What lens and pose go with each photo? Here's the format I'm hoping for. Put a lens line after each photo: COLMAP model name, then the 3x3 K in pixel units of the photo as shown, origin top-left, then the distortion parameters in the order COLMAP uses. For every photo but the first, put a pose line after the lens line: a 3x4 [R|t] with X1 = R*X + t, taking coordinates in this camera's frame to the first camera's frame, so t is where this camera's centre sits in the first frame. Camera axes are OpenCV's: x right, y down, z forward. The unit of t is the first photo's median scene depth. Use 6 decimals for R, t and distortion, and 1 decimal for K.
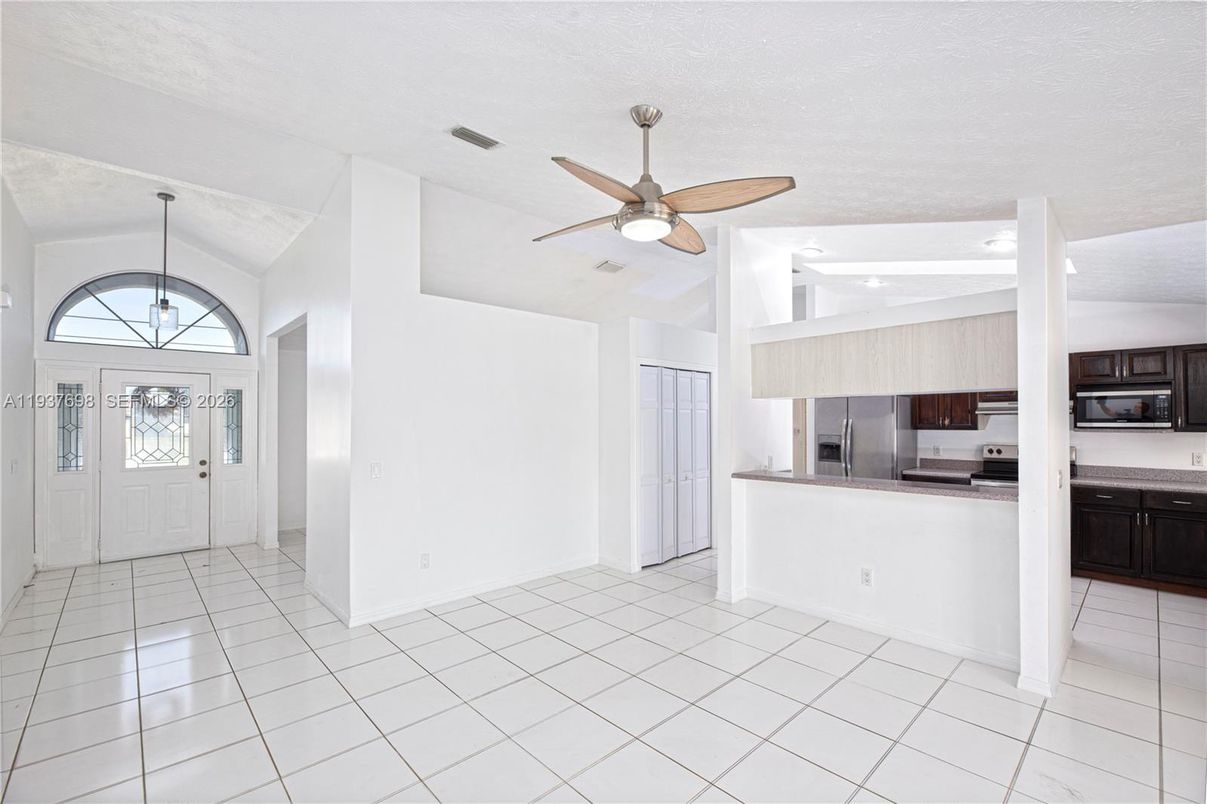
lens RADIAL K [[511.7, 0, 601.5], [0, 511.7, 410.5], [0, 0, 1]] dist [-0.005026, -0.001227]
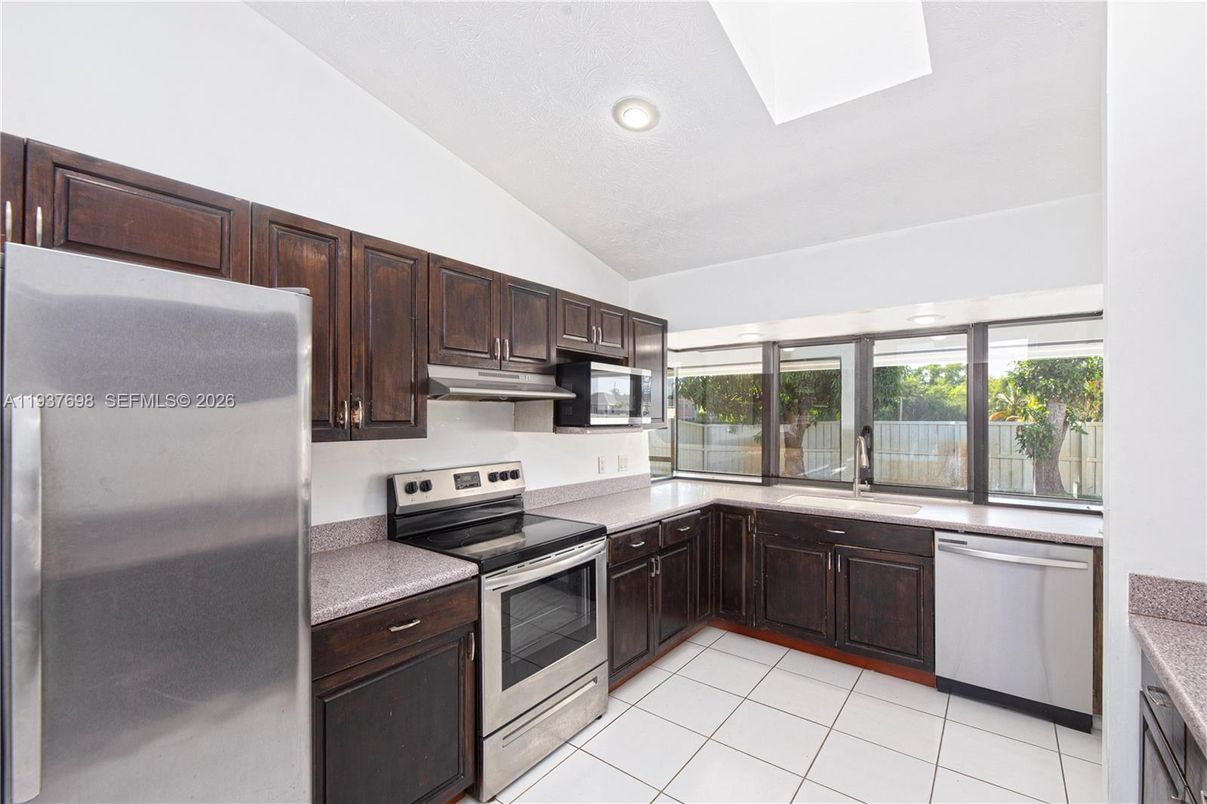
lens RADIAL K [[511.7, 0, 597.7], [0, 511.7, 412.8], [0, 0, 1]] dist [-0.005026, -0.001227]
pose [[-0.148191, 0.008419, 0.988923, 0.420589], [-0.018643, 0.999762, -0.011305, 0.027268], [-0.988783, -0.020112, -0.147999, 1.136930]]
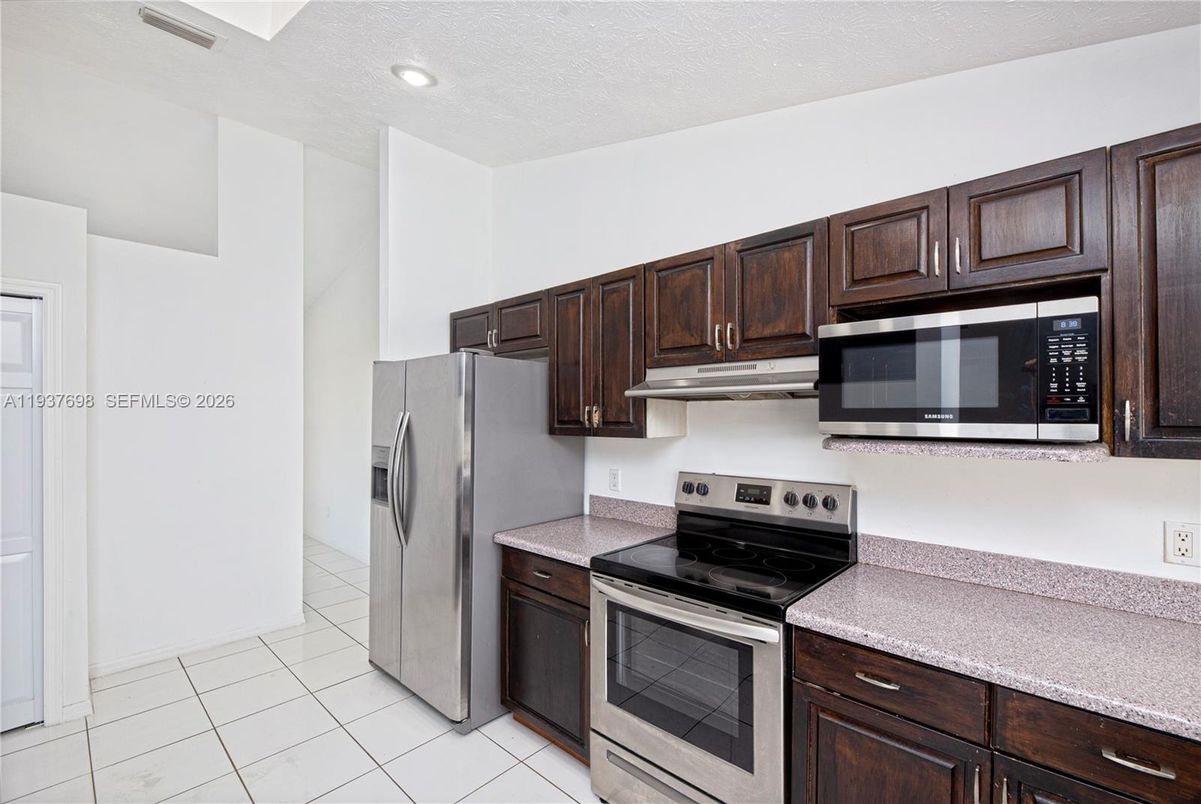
lens RADIAL K [[509.2, 0, 599.0], [0, 509.2, 406.1], [0, 0, 1]] dist [-0.005026, -0.001227]
pose [[0.997860, -0.000857, 0.065377, 0.824594], [0.000518, 0.999986, 0.005213, 0.014003], [-0.065381, -0.005168, 0.997847, 0.735423]]
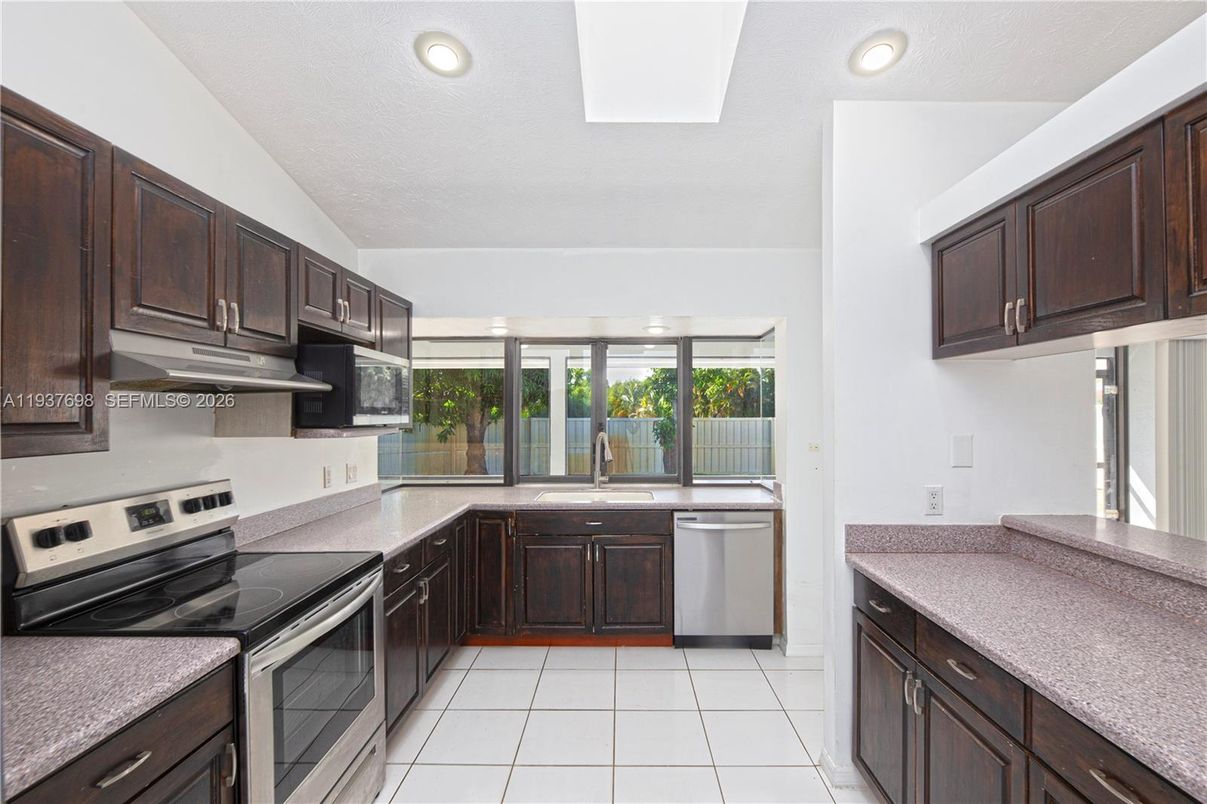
lens RADIAL K [[537.1, 0, 614.9], [0, 537.1, 410.0], [0, 0, 1]] dist [-0.007767, -0.001254]
pose [[-0.721476, 0.008142, 0.692392, 0.500296], [-0.009521, 0.999720, -0.021677, 0.028800], [-0.692374, -0.022232, -0.721196, 1.239775]]
